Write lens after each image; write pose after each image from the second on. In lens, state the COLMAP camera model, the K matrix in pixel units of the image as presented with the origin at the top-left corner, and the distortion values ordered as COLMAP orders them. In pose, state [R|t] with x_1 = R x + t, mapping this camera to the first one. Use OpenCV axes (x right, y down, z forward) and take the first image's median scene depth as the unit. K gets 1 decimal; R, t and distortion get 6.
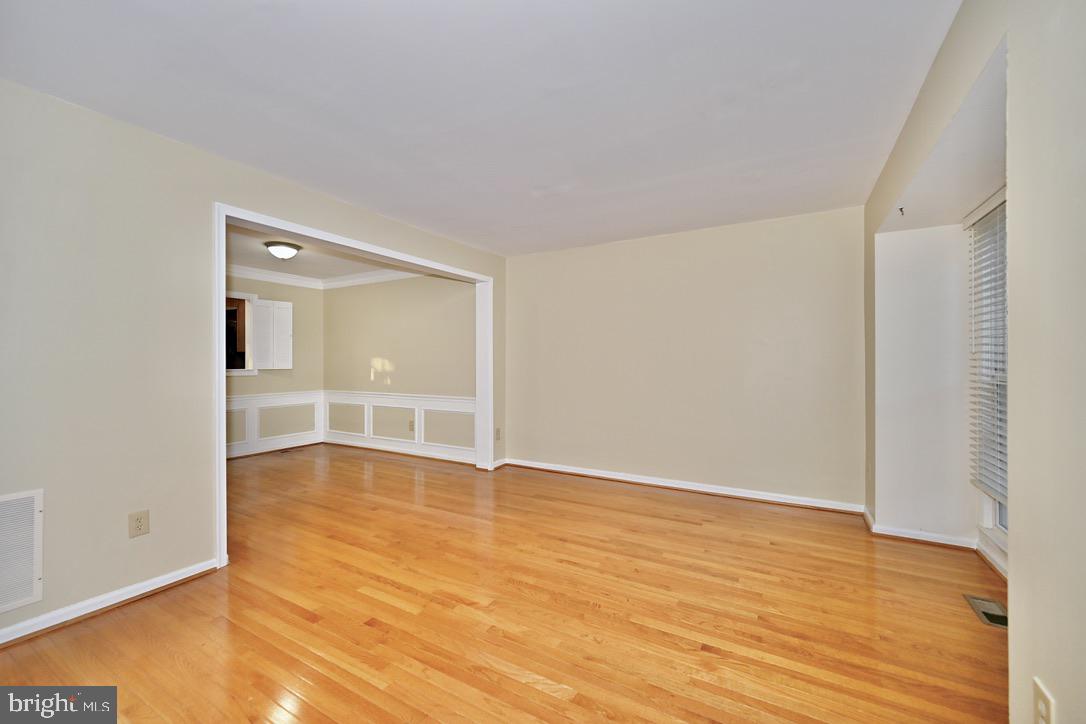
lens RADIAL K [[447.9, 0, 535.9], [0, 447.9, 362.5], [0, 0, 1]] dist [0.002522, 0.000473]
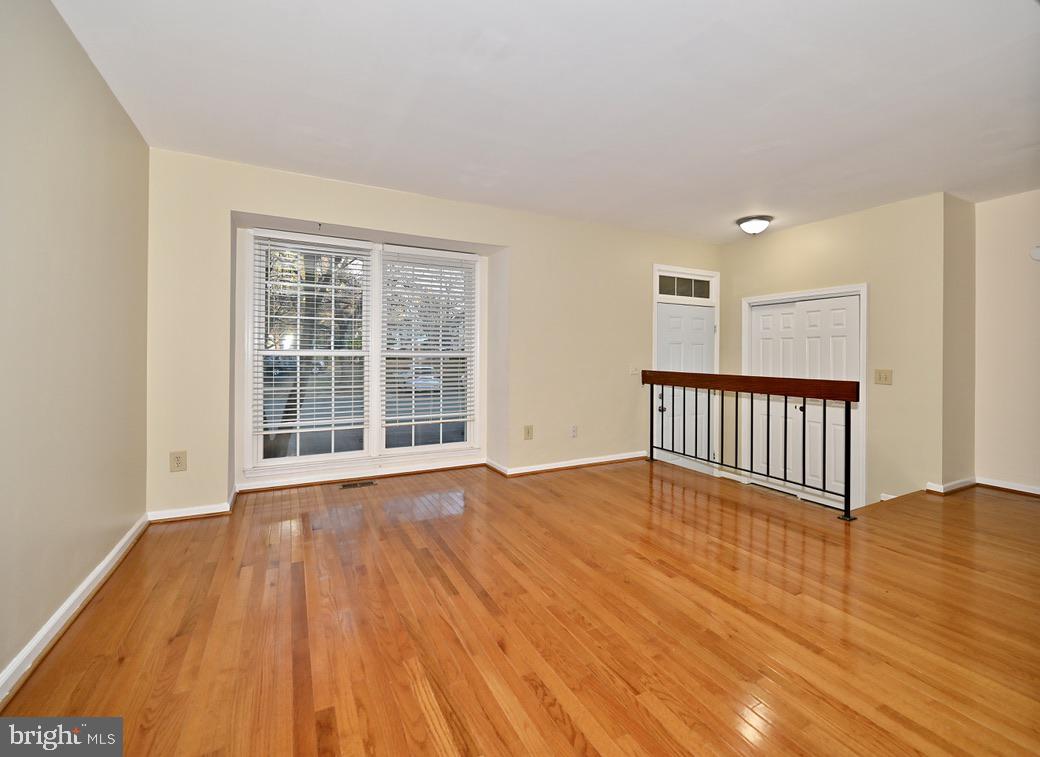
lens RADIAL K [[432.4, 0, 520.9], [0, 432.4, 345.0], [0, 0, 1]] dist [-0.001129, -0.000054]
pose [[-0.818473, -0.012084, 0.574418, -0.462311], [-0.015417, 0.999881, -0.000933, -0.012037], [-0.574338, -0.009619, -0.818562, 1.854145]]
